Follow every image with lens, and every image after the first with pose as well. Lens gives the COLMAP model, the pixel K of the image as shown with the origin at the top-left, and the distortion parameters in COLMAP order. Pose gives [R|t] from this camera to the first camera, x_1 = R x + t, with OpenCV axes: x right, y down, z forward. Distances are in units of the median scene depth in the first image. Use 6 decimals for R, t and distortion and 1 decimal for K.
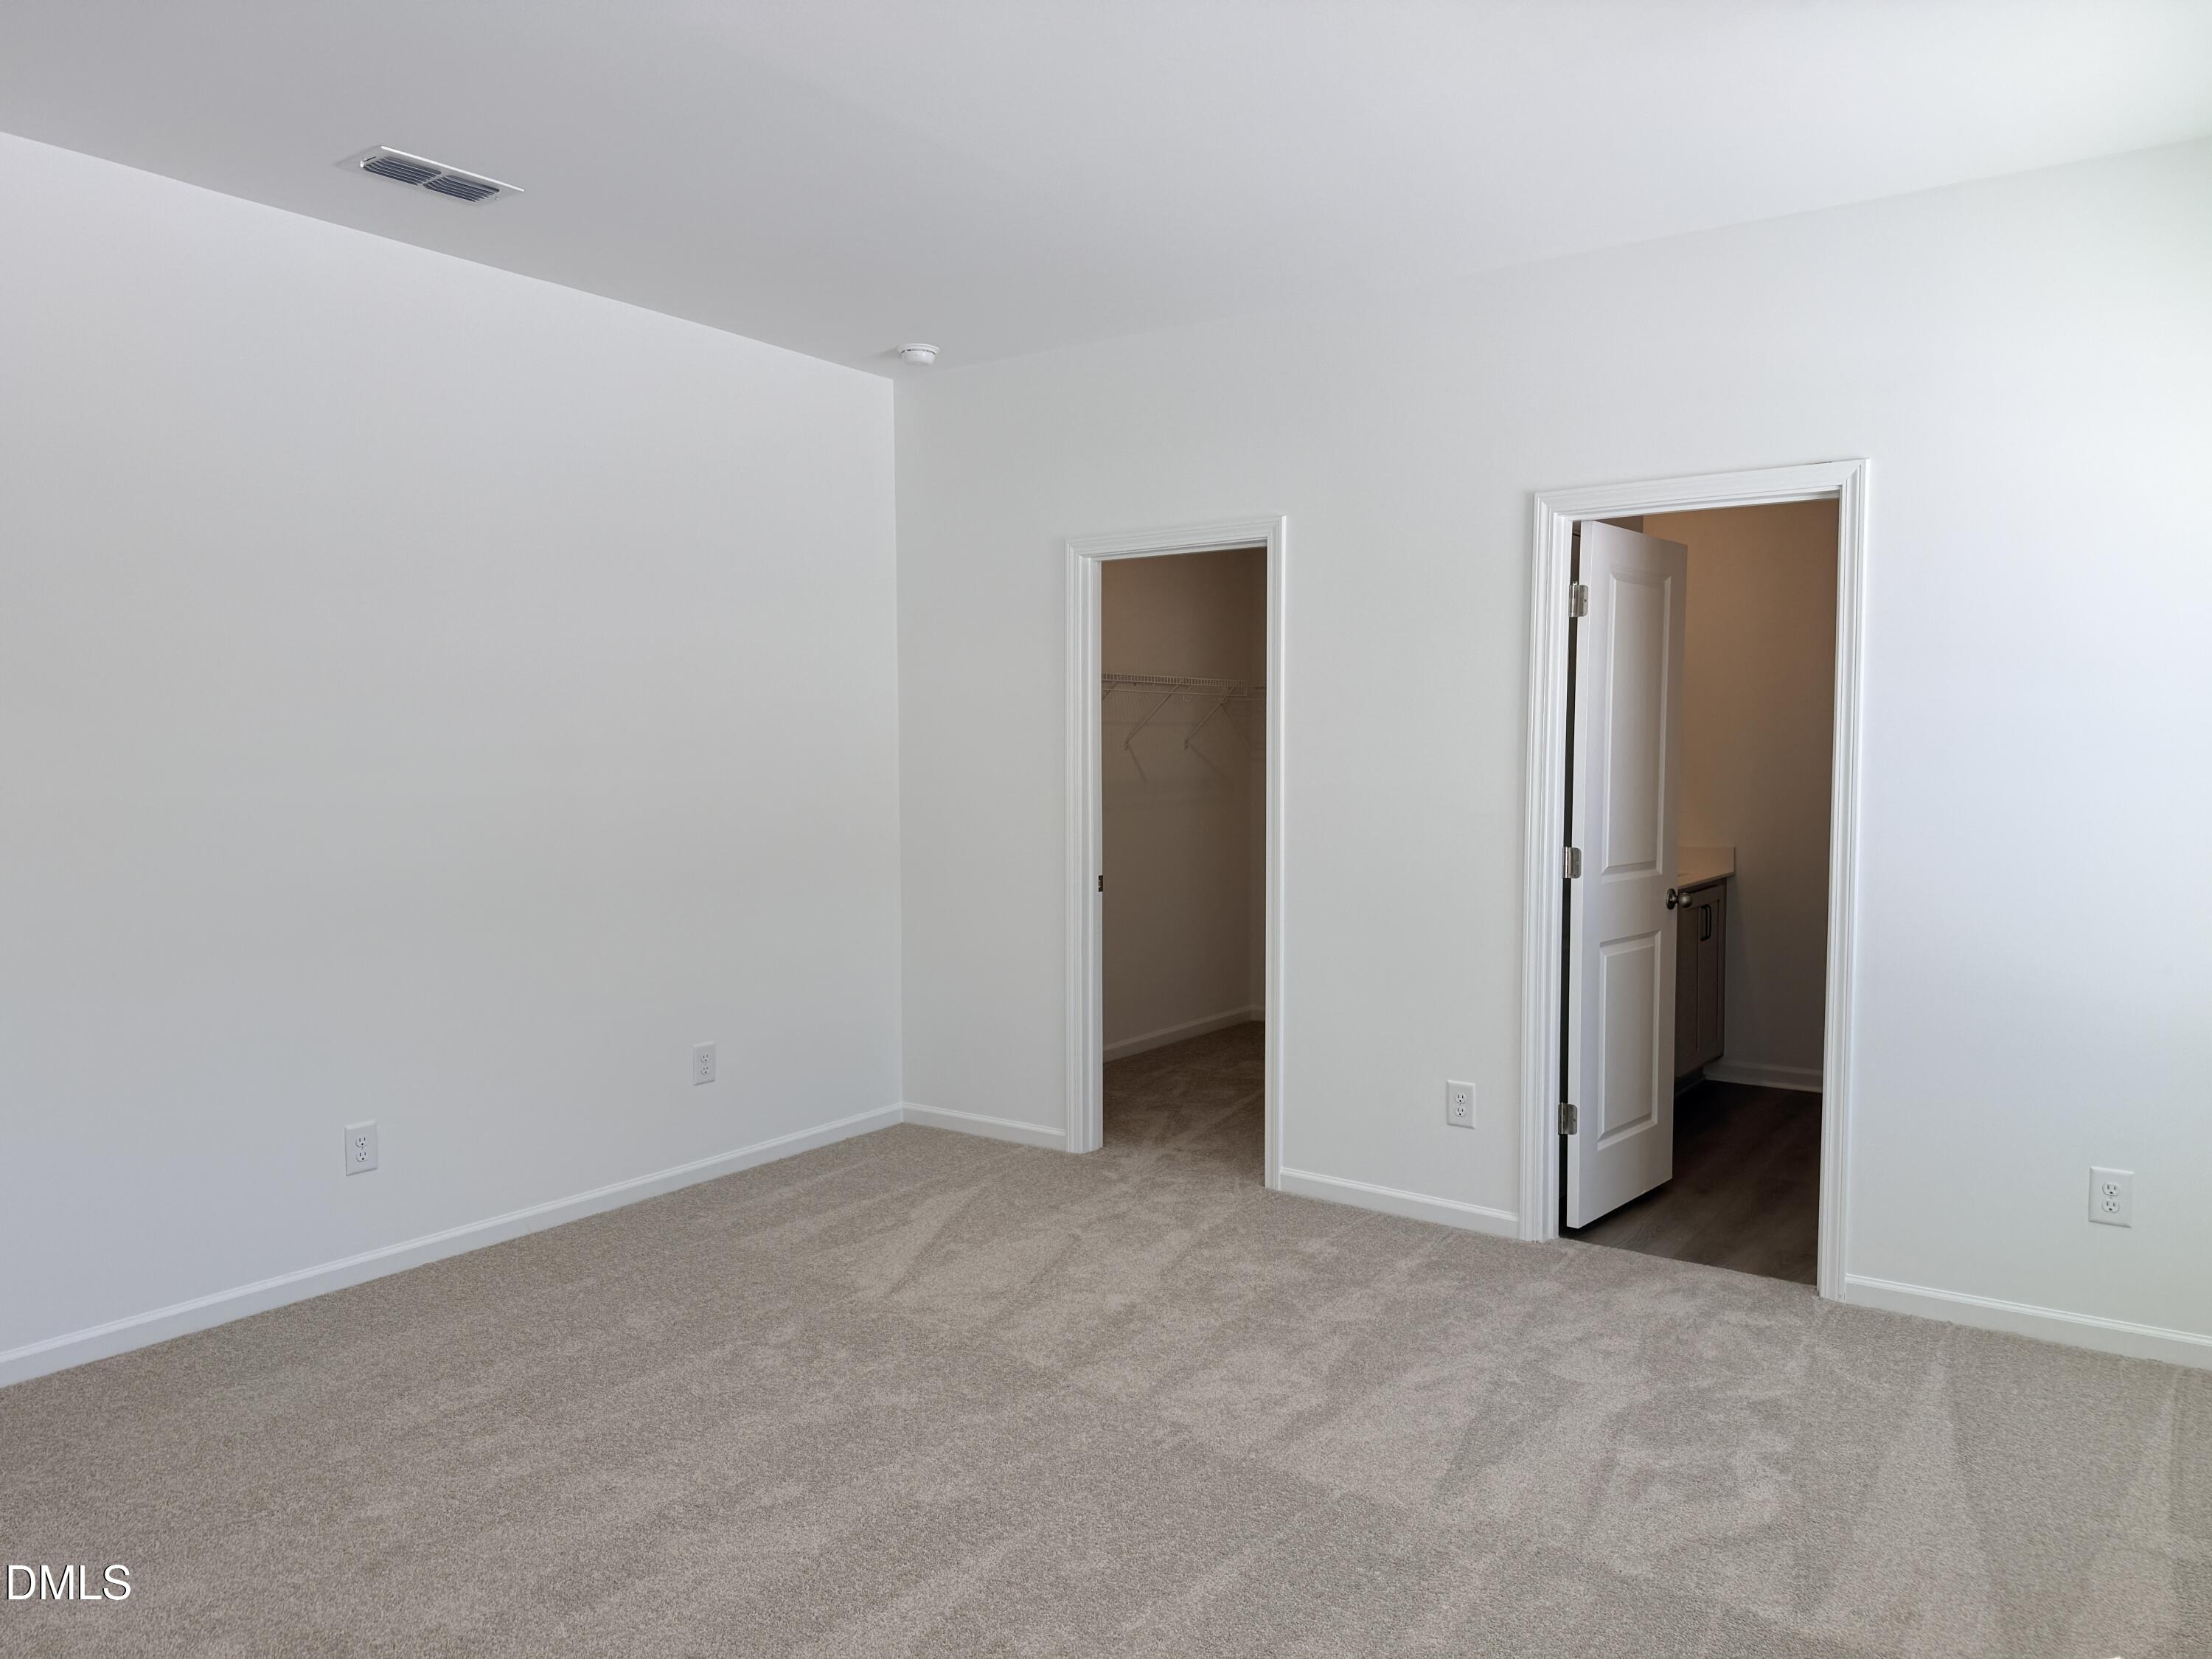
lens RADIAL K [[1537.8, 0, 1106.0], [0, 1537.8, 829.5], [0, 0, 1]] dist [0.092893, -0.116630]
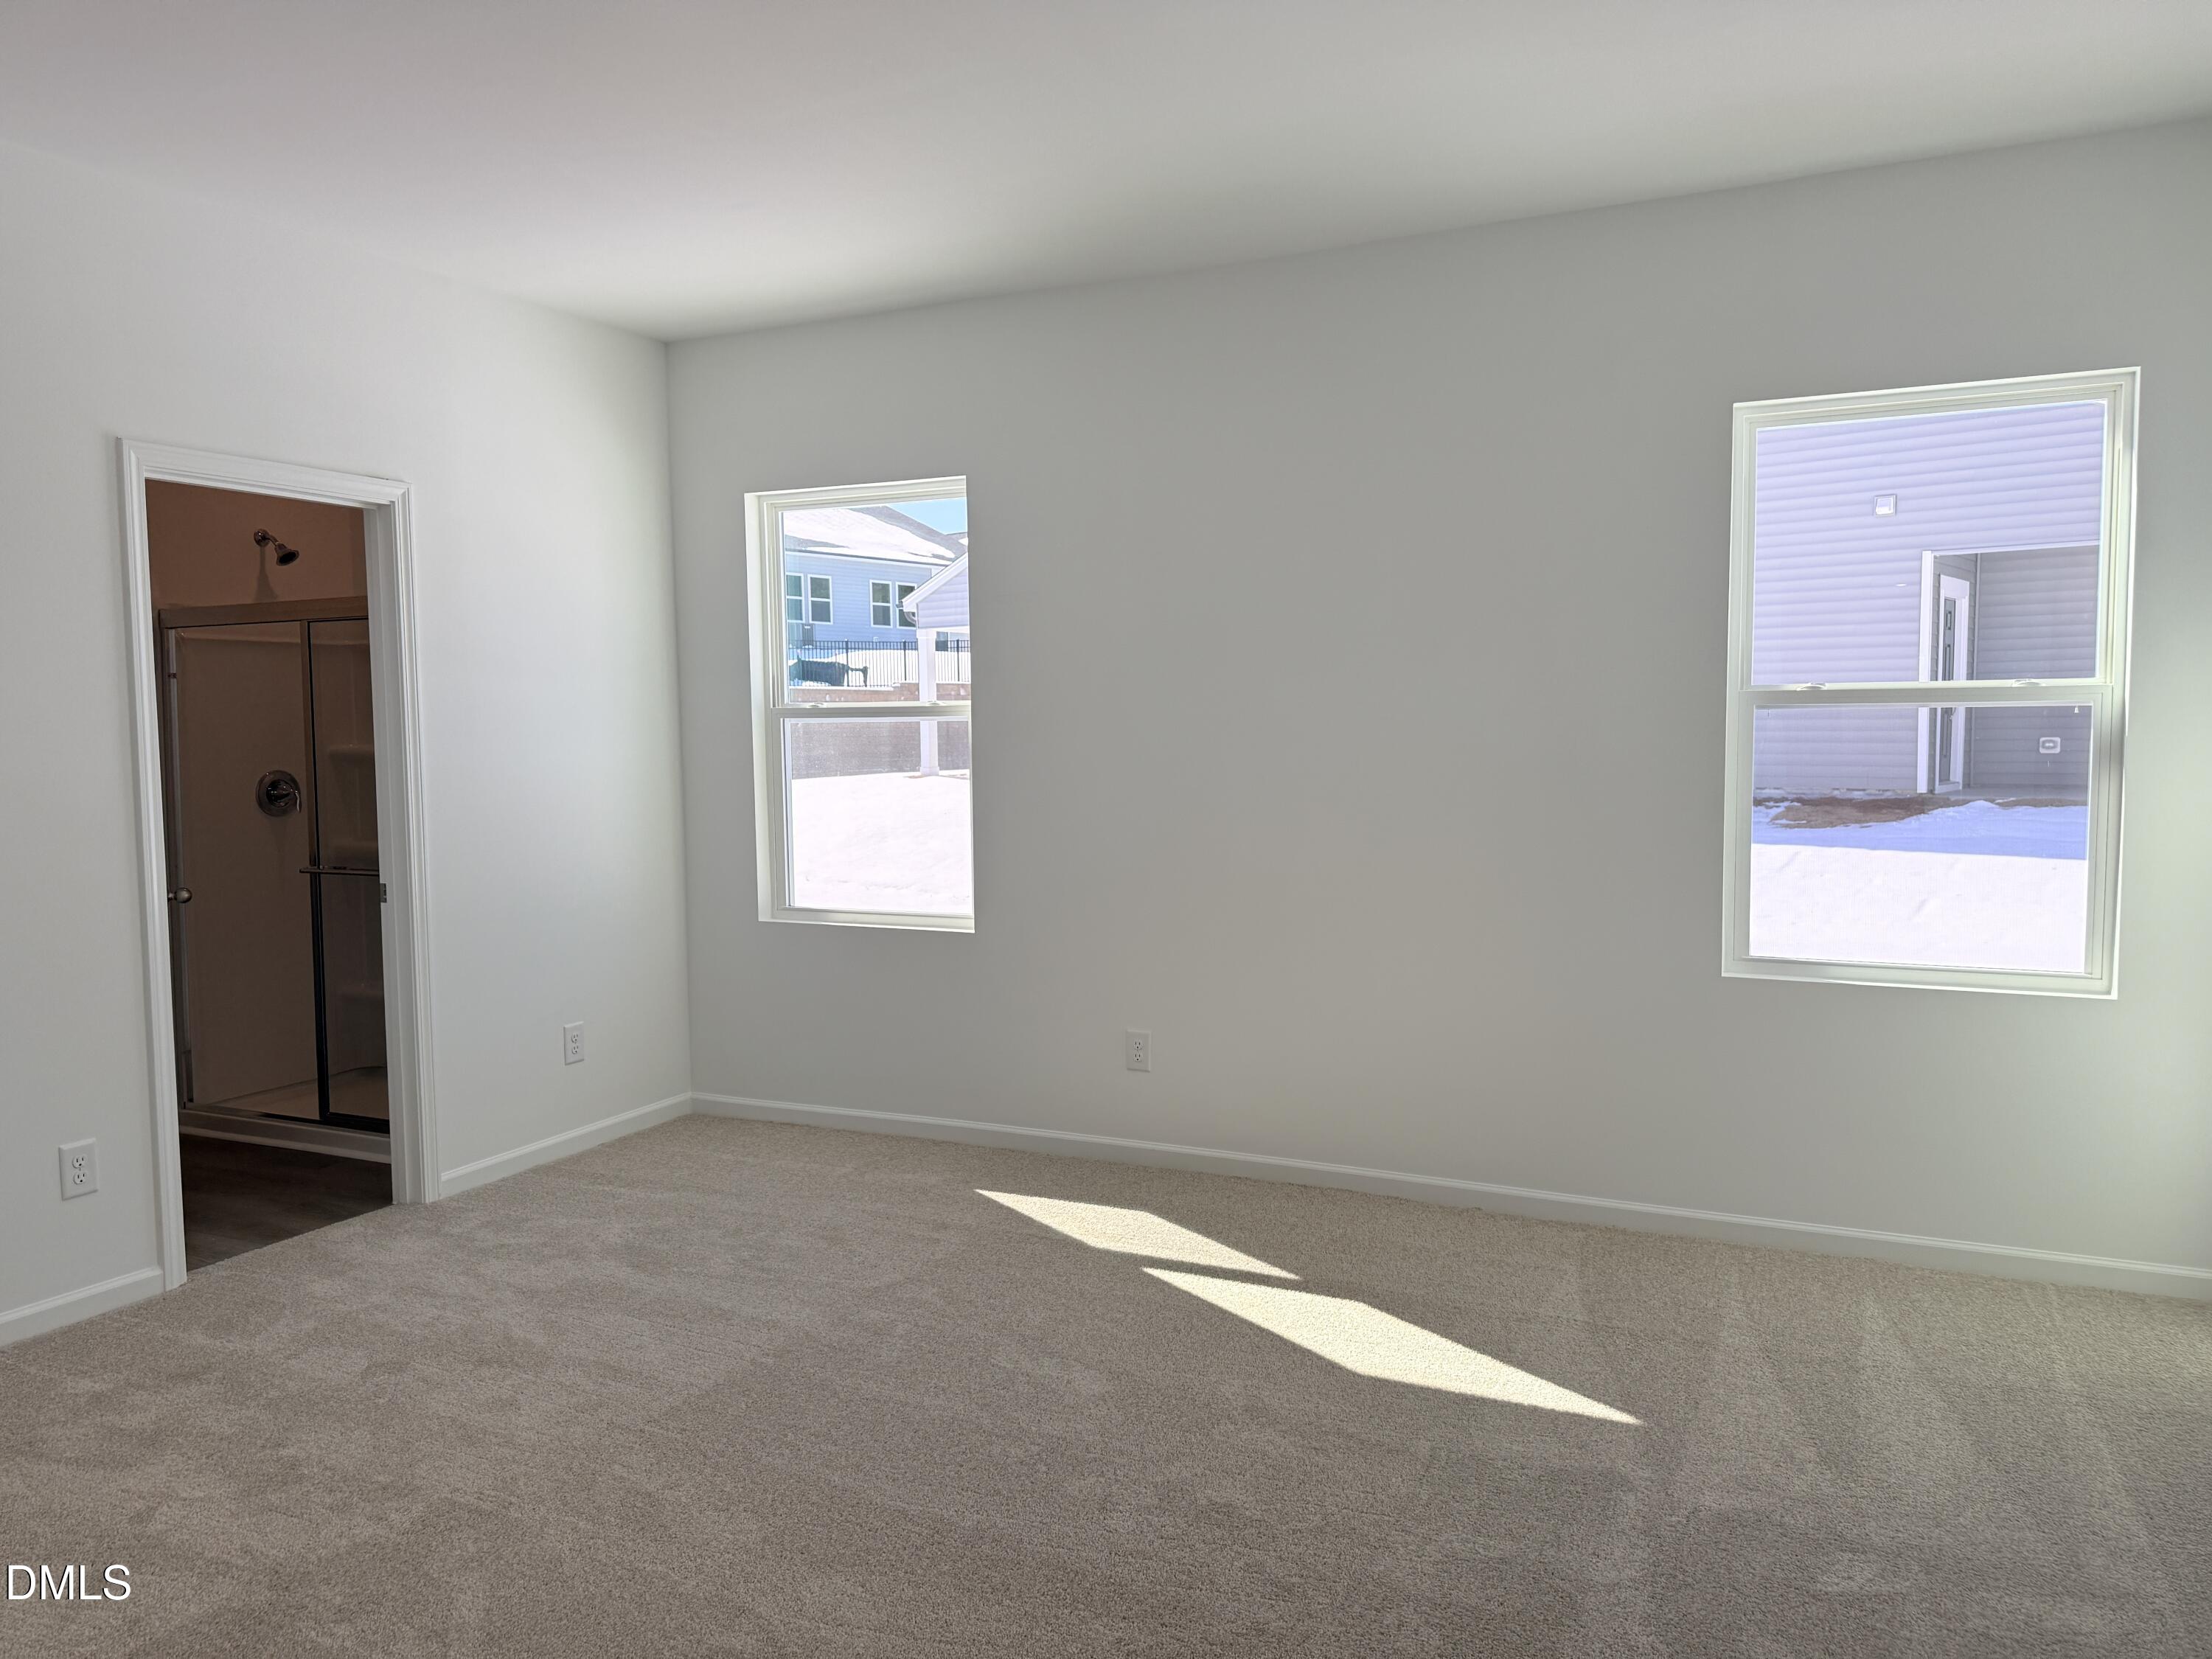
lens RADIAL K [[1537.8, 0, 1106.0], [0, 1537.8, 829.5], [0, 0, 1]] dist [0.092893, -0.116630]
pose [[-0.146085, -0.064264, 0.987183, -0.767786], [0.067651, 0.994903, 0.074778, -0.030039], [-0.986956, 0.077707, -0.140993, 0.669079]]
